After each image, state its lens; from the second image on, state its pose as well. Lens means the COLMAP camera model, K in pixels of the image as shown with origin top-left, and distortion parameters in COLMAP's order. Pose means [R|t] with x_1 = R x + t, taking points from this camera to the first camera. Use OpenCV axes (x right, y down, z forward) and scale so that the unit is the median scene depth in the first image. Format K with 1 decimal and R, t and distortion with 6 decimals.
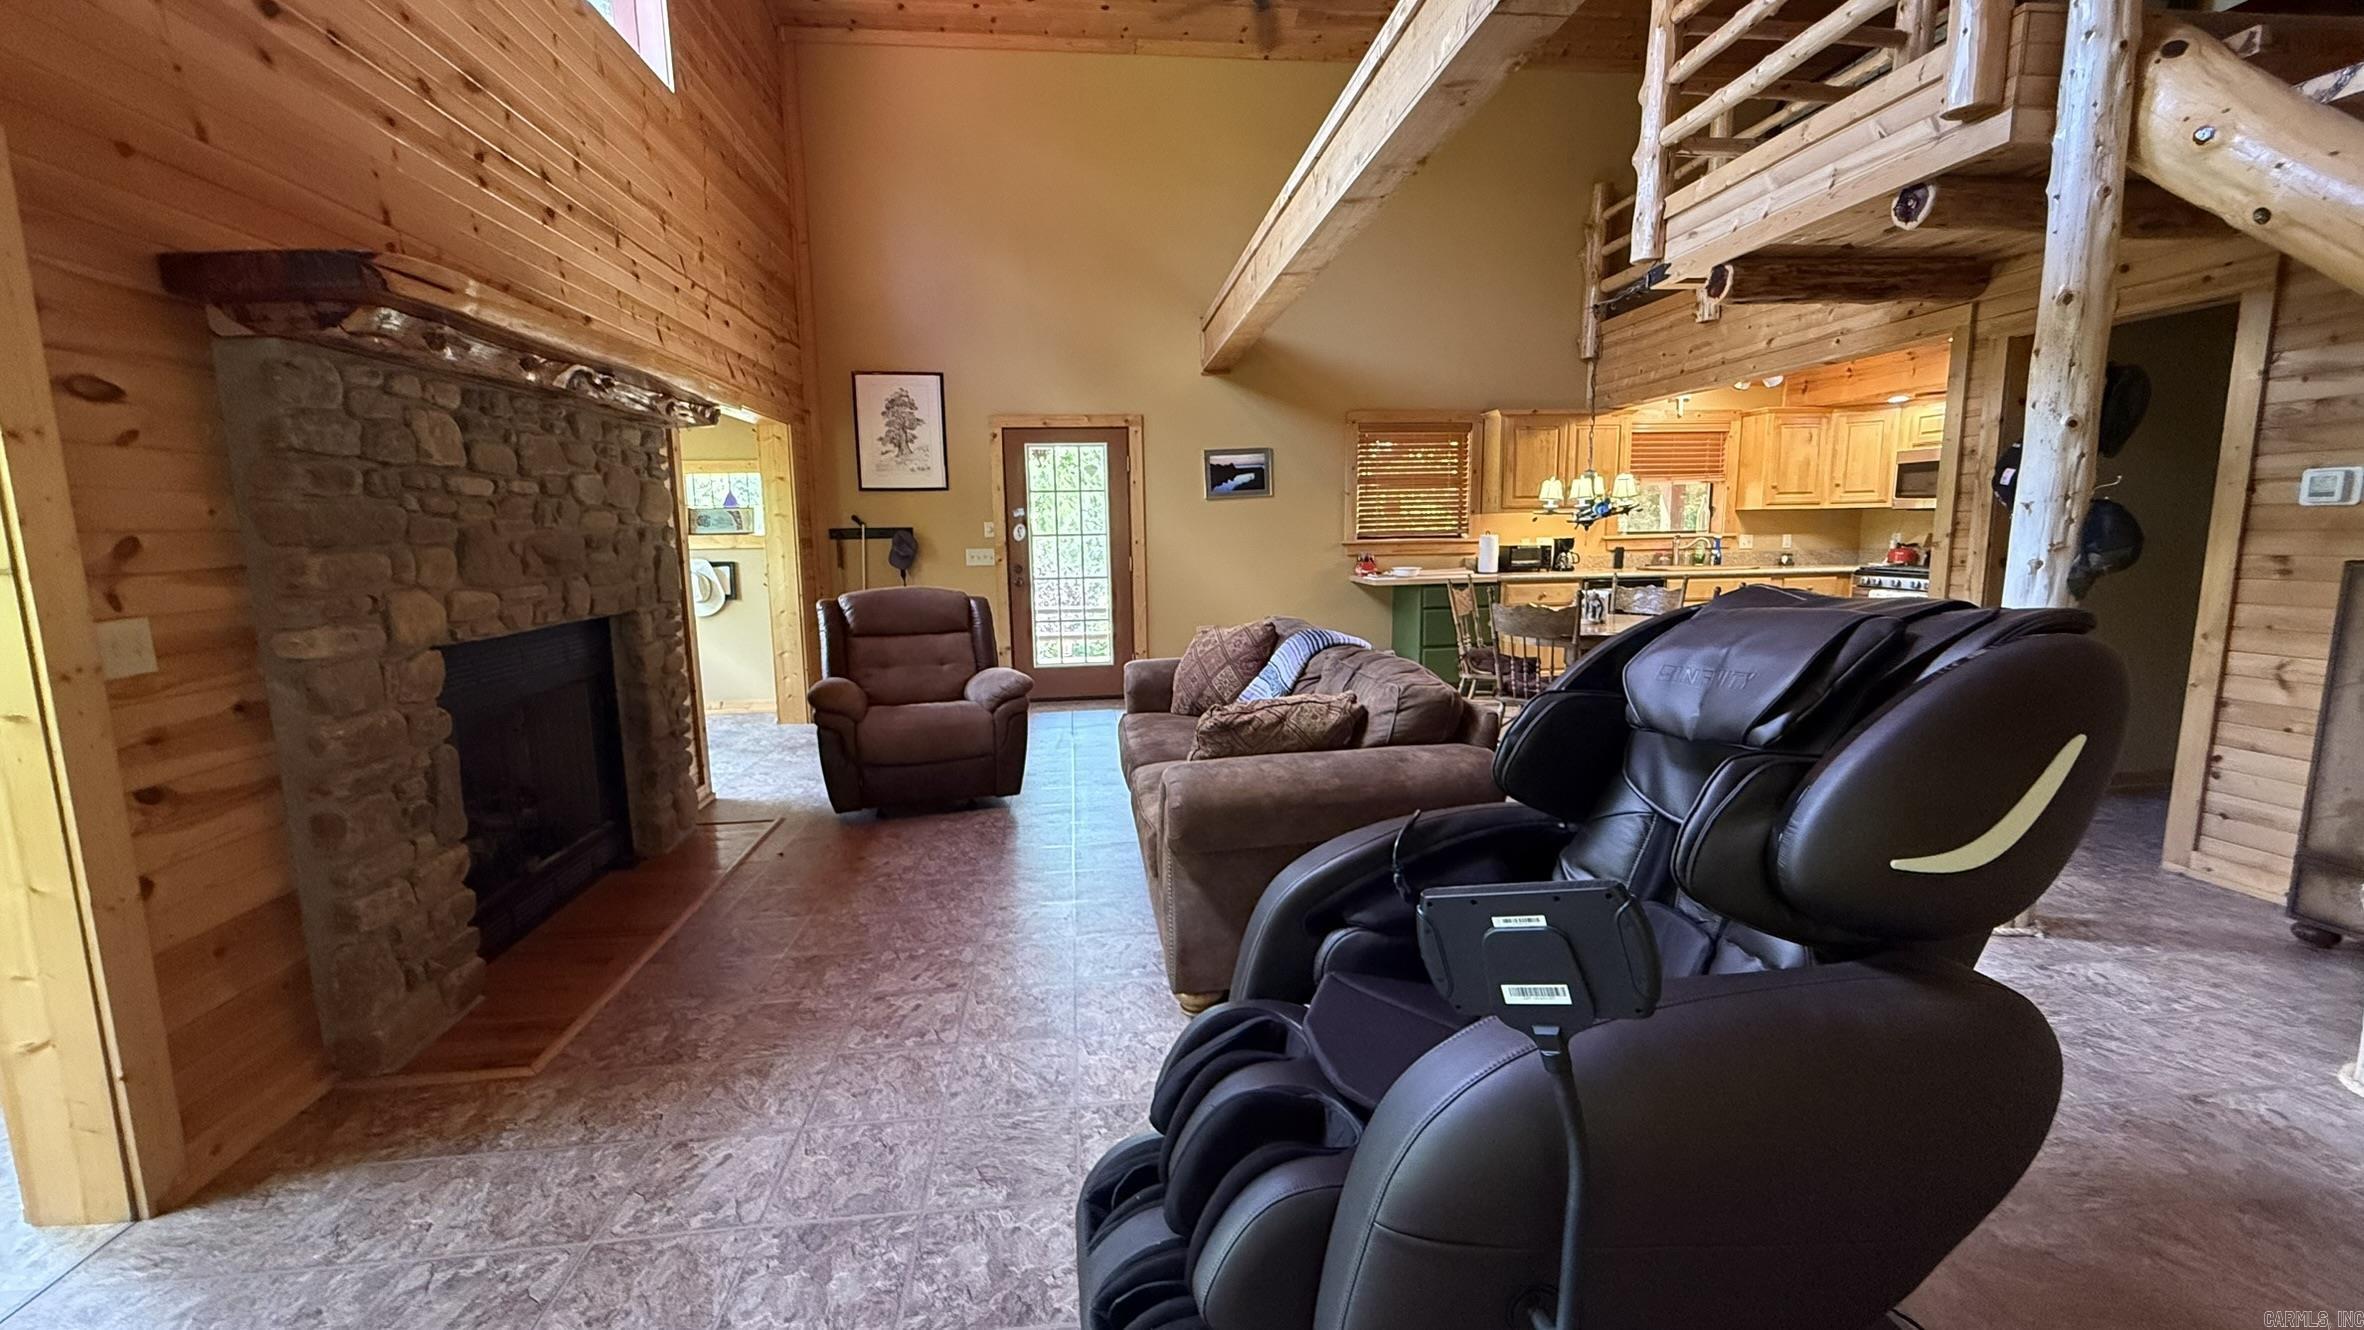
lens RADIAL K [[947.2, 0, 1174.5], [0, 947.2, 668.5], [0, 0, 1]] dist [-0.000663, 0.000325]
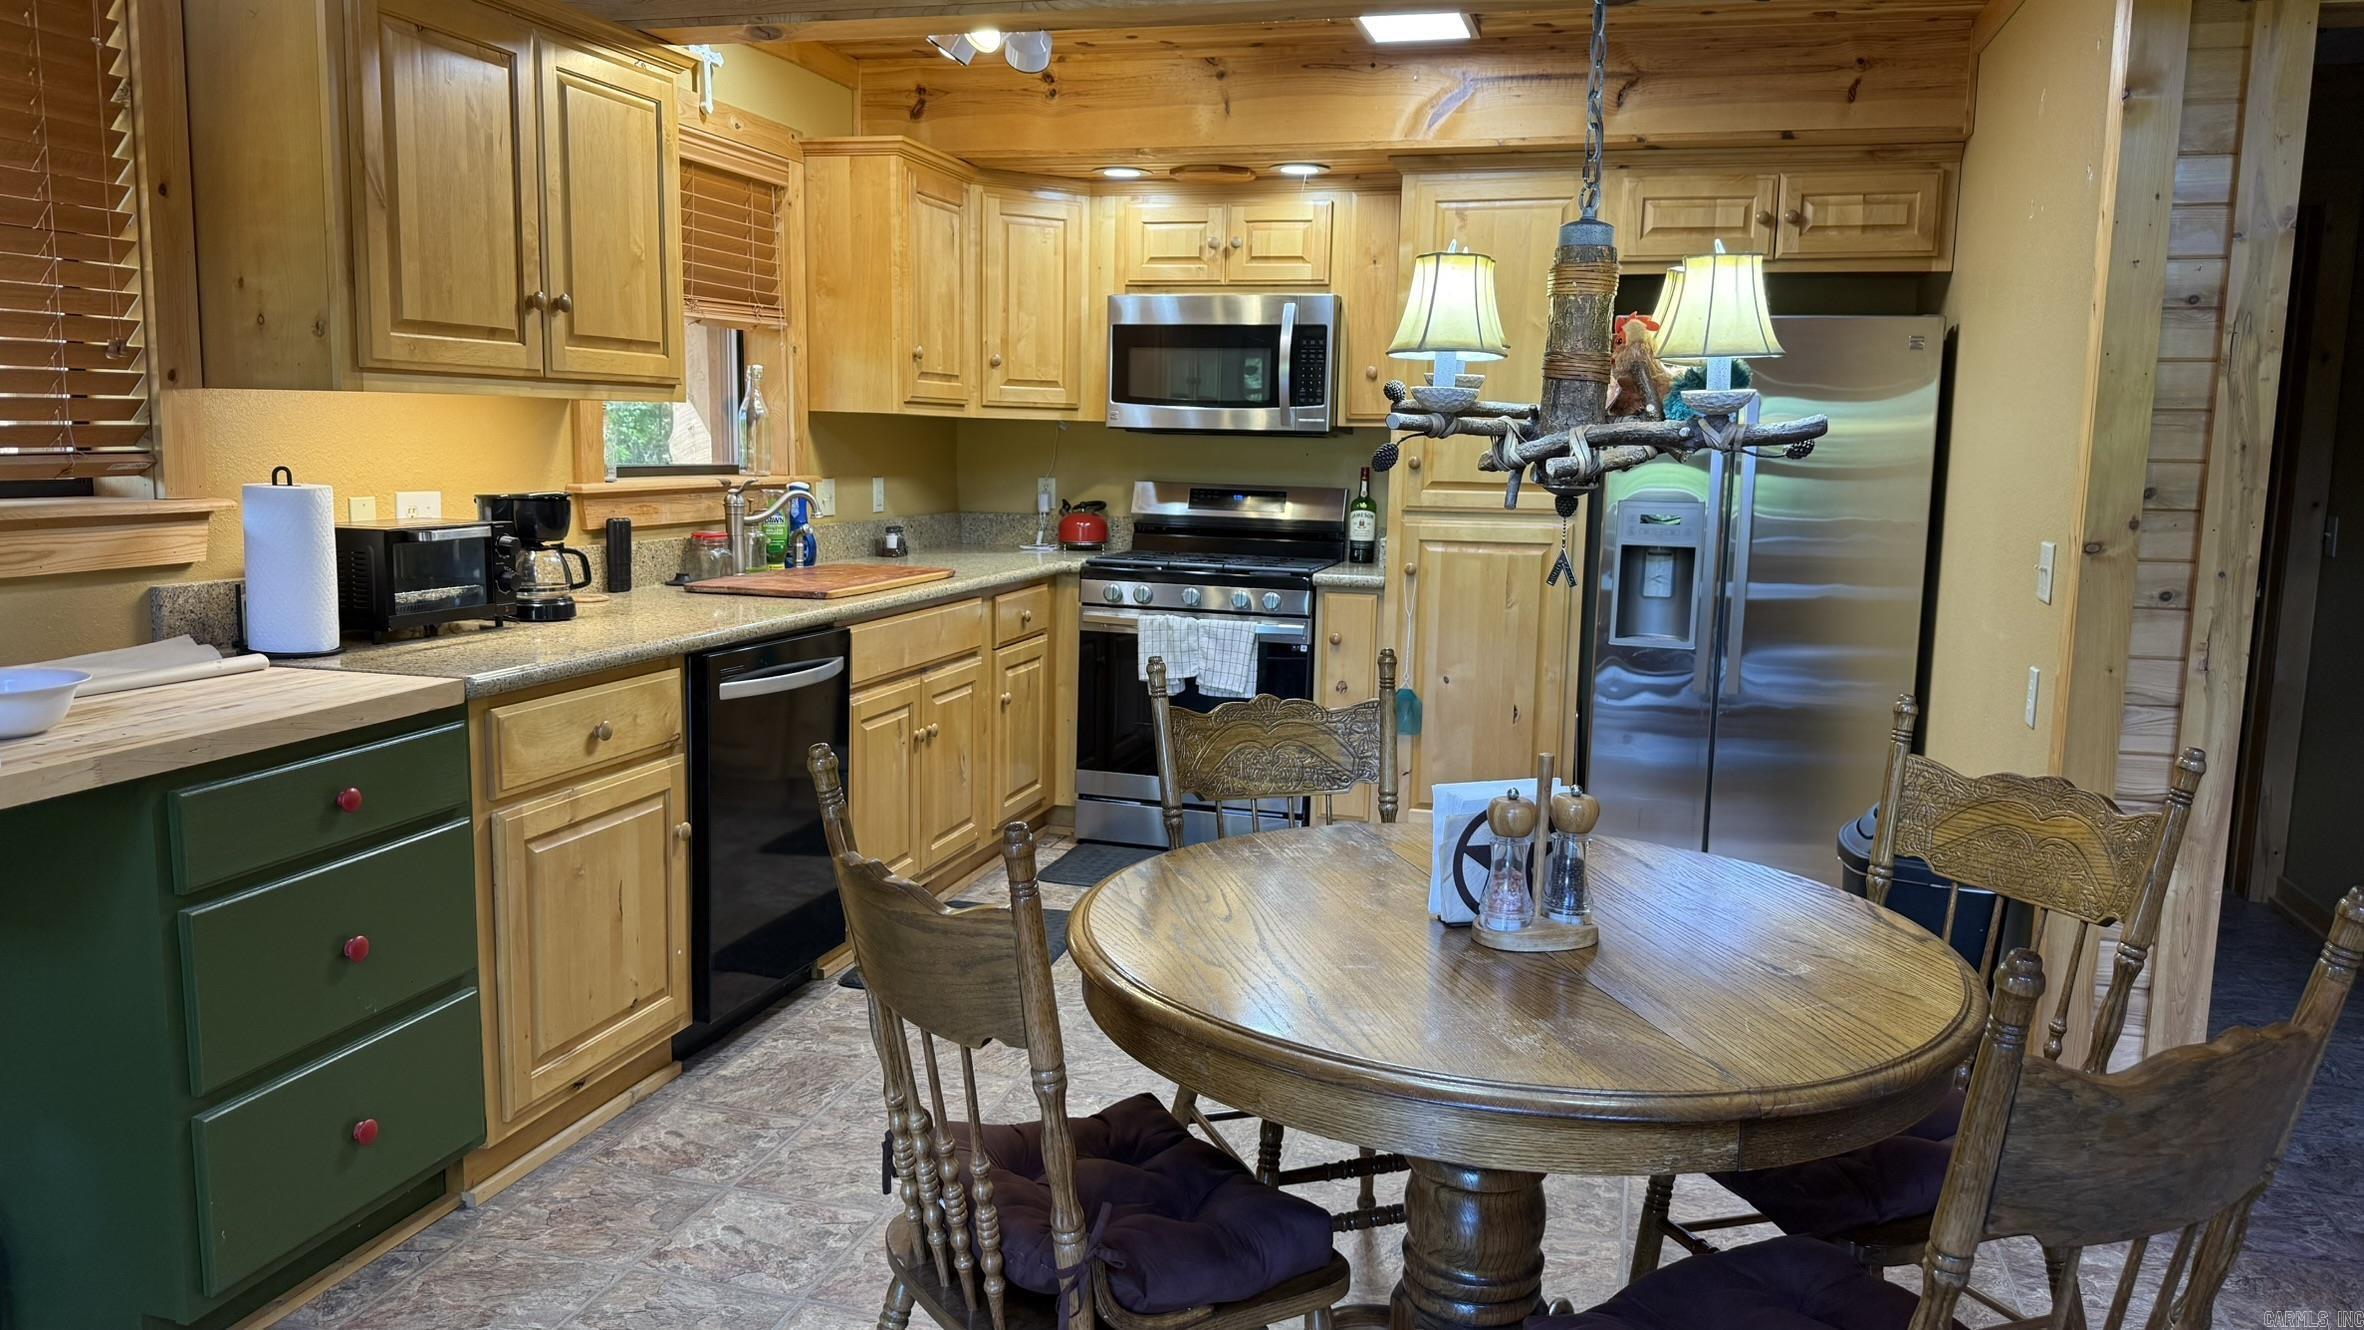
lens RADIAL K [[1666.4, 0, 1173.4], [0, 1666.4, 692.2], [0, 0, 1]] dist [0.073862, -0.075892]
pose [[0.373433, -0.116841, 0.920270, 0.092759], [0.107609, 0.990795, 0.082128, -0.250116], [-0.921395, 0.068360, 0.382569, 1.607682]]
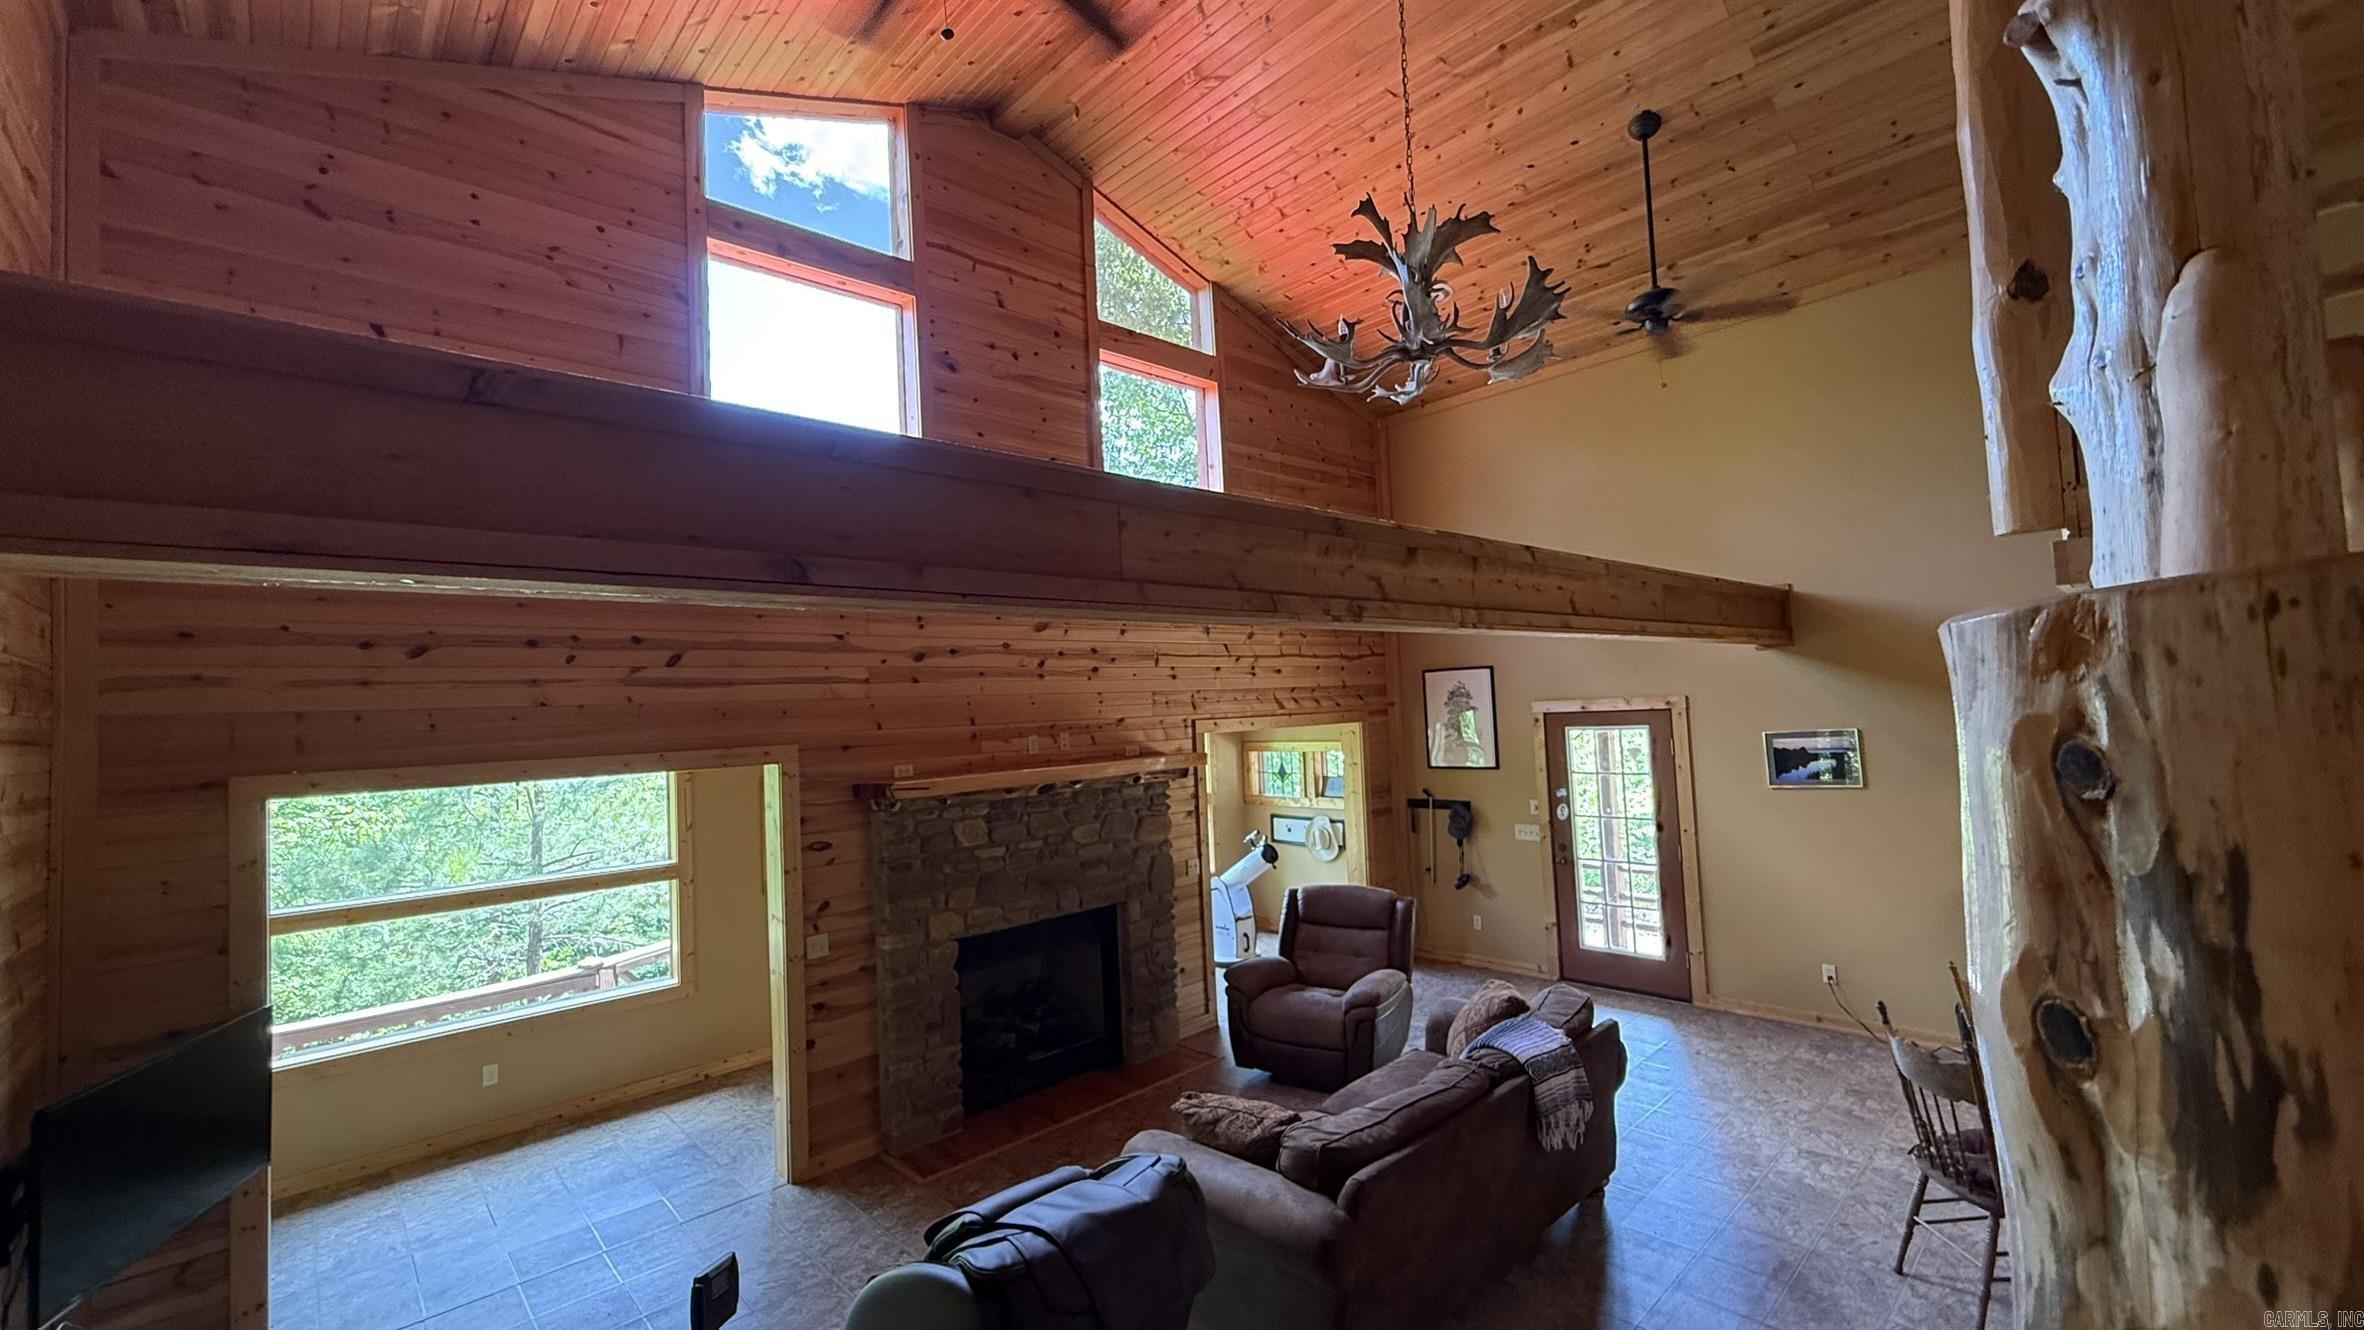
lens RADIAL K [[947.2, 0, 1177.0], [0, 947.2, 668.9], [0, 0, 1]] dist [-0.000663, 0.000325]
pose [[0.598605, -0.042792, -0.799900, 0.970663], [-0.081168, 0.990192, -0.113715, -0.344532], [0.796921, 0.132997, 0.589261, 0.102065]]
